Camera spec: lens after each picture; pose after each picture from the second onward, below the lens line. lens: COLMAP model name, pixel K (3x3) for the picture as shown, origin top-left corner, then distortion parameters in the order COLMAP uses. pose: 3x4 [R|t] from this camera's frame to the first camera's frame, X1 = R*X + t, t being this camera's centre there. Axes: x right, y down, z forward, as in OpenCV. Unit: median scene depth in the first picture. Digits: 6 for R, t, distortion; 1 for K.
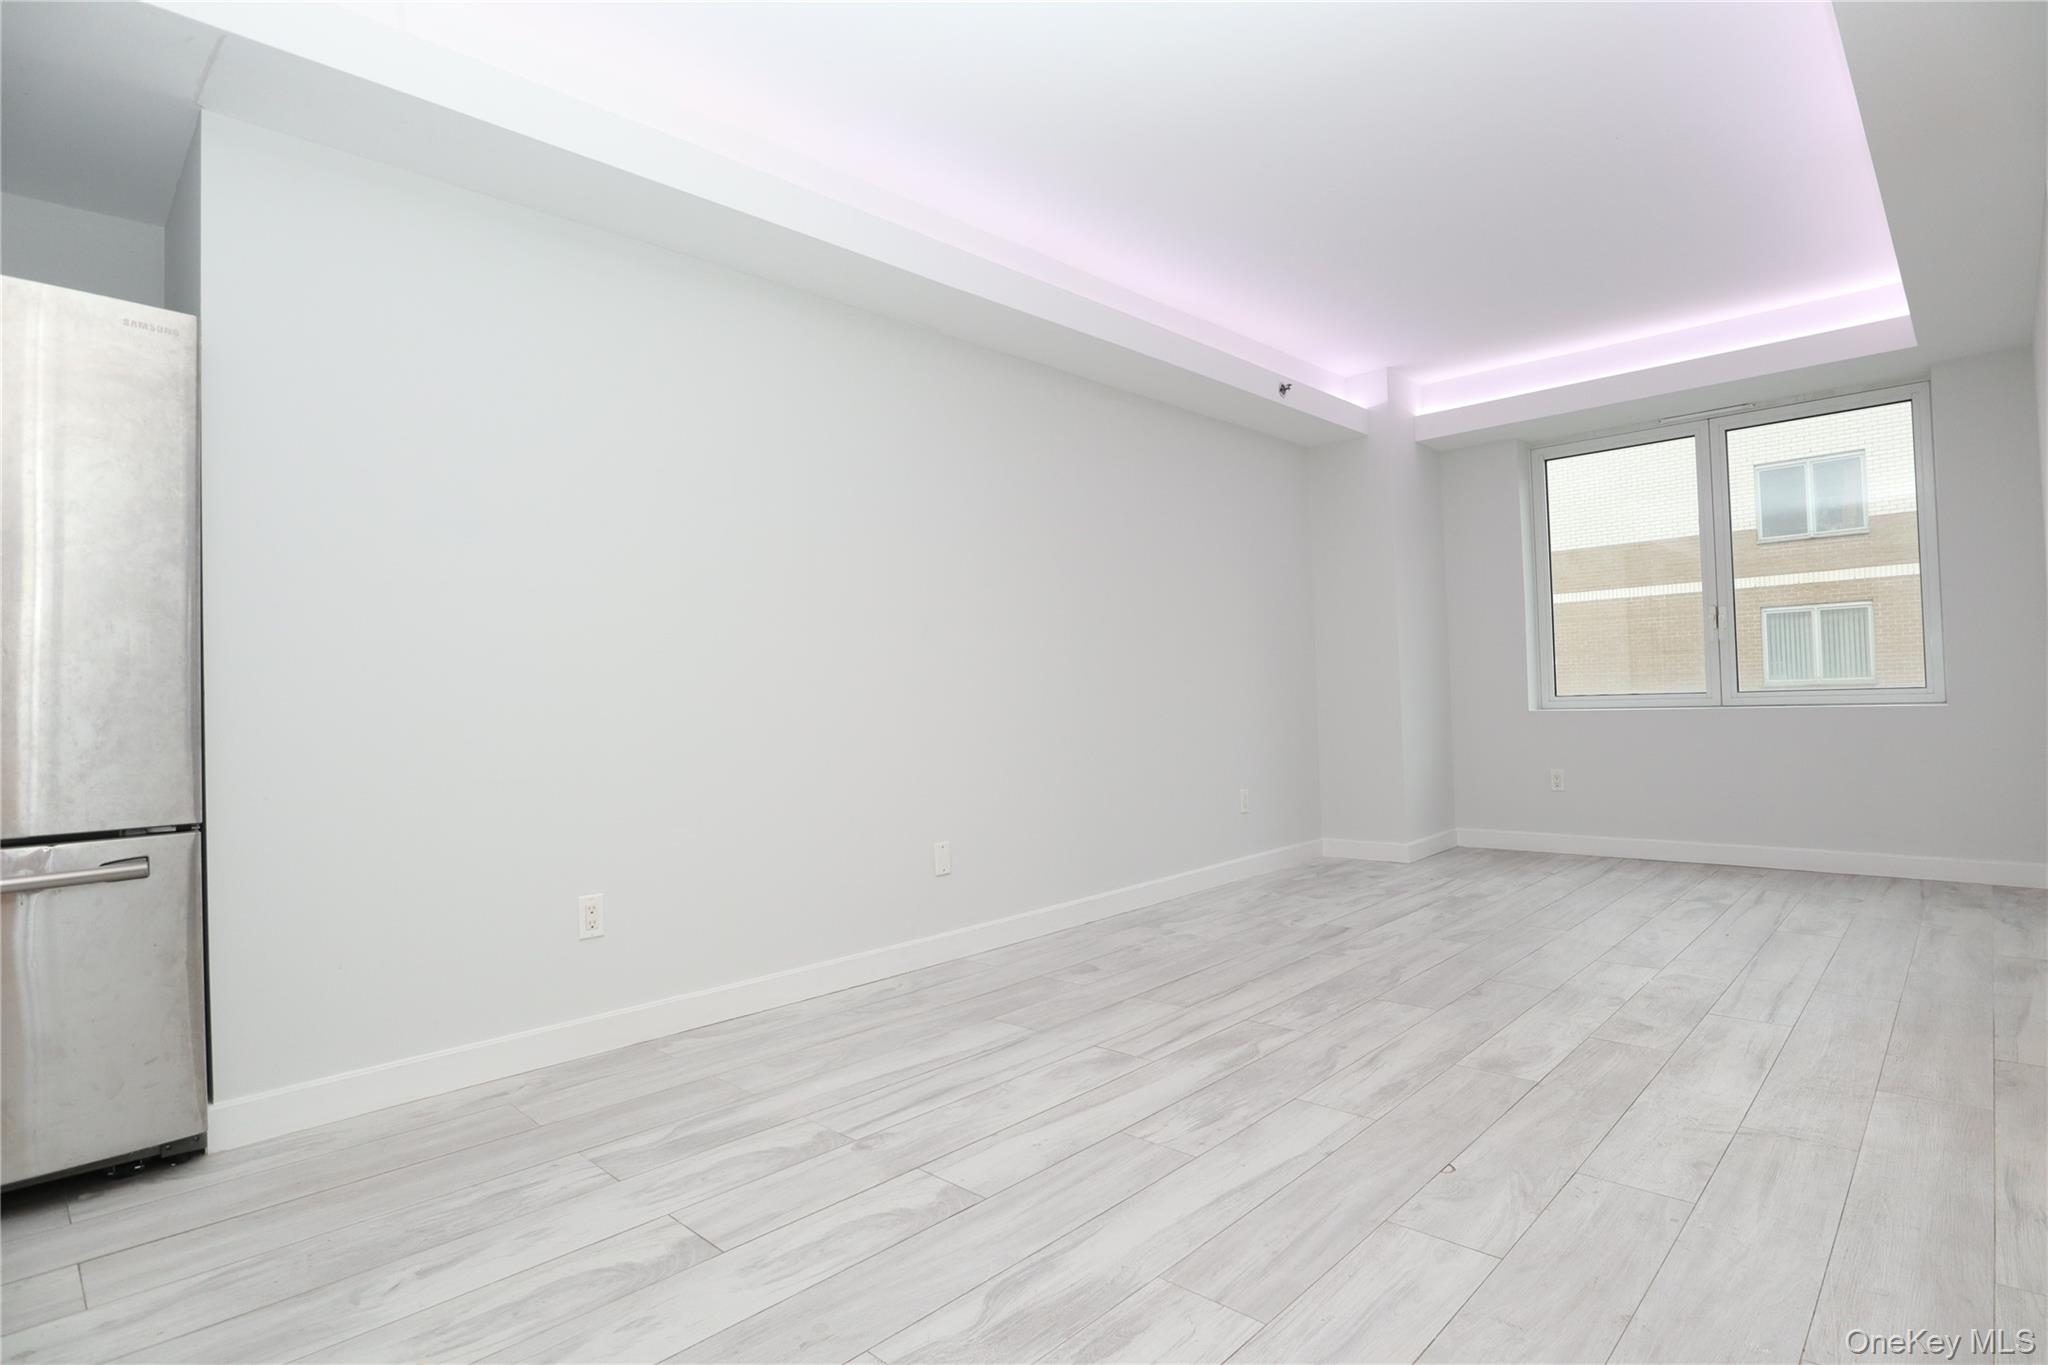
lens RADIAL K [[1036.7, 0, 1021.5], [0, 1036.7, 687.4], [0, 0, 1]] dist [-0.023649, 0.001913]
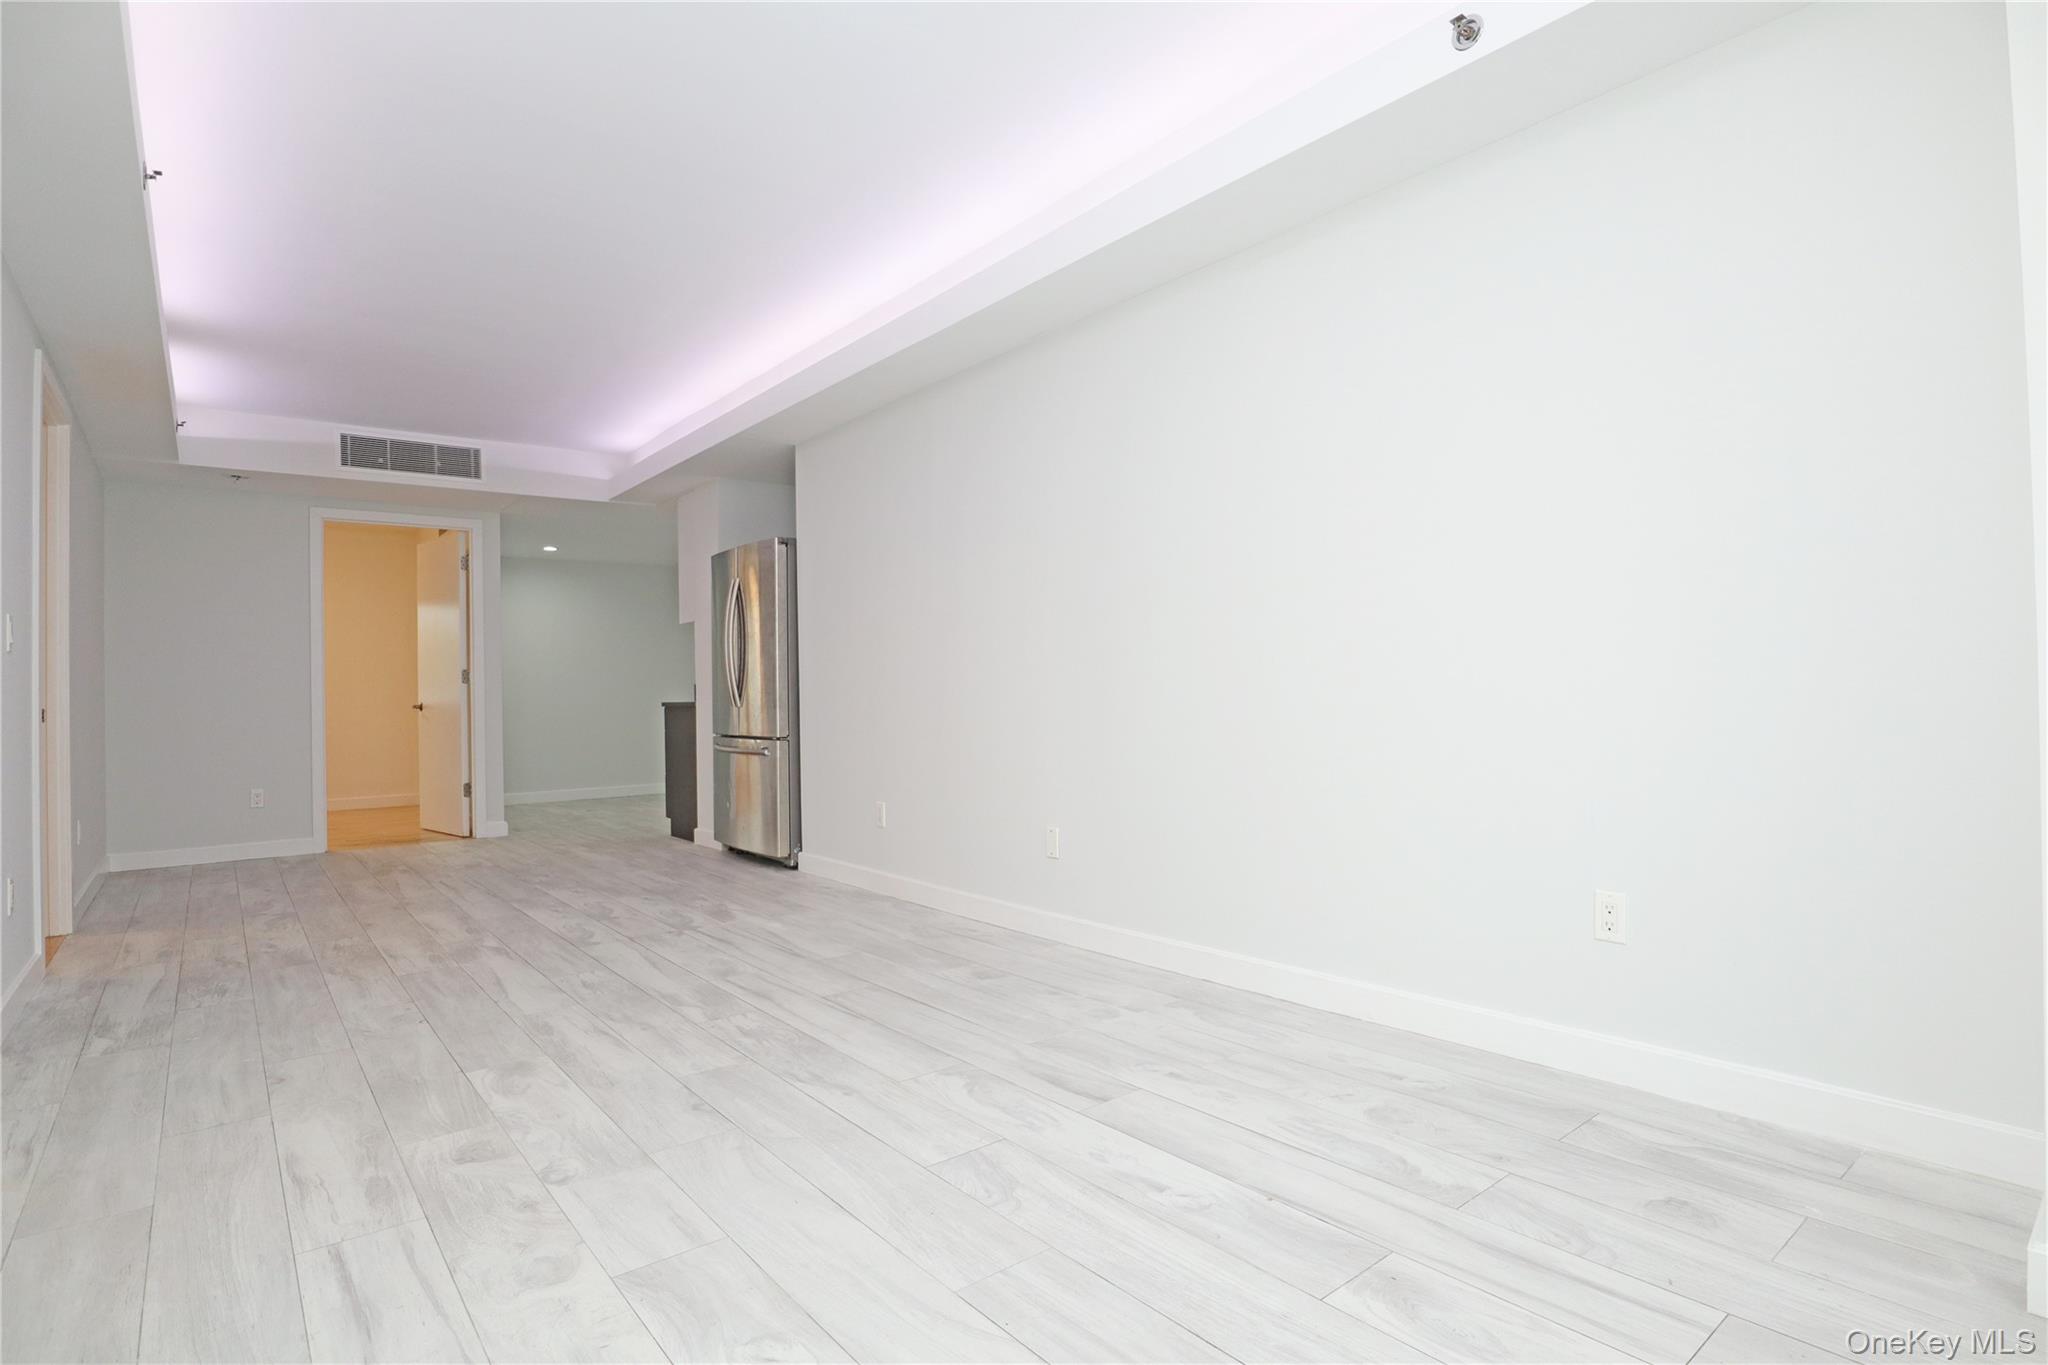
lens RADIAL K [[1019.5, 0, 1020.5], [0, 1019.5, 669.1], [0, 0, 1]] dist [0.018447, -0.028962]
pose [[-0.135715, 0.000738, -0.990748, 1.257969], [0.030378, 0.999533, -0.003417, -0.012720], [0.990282, -0.030560, -0.135674, 1.472710]]
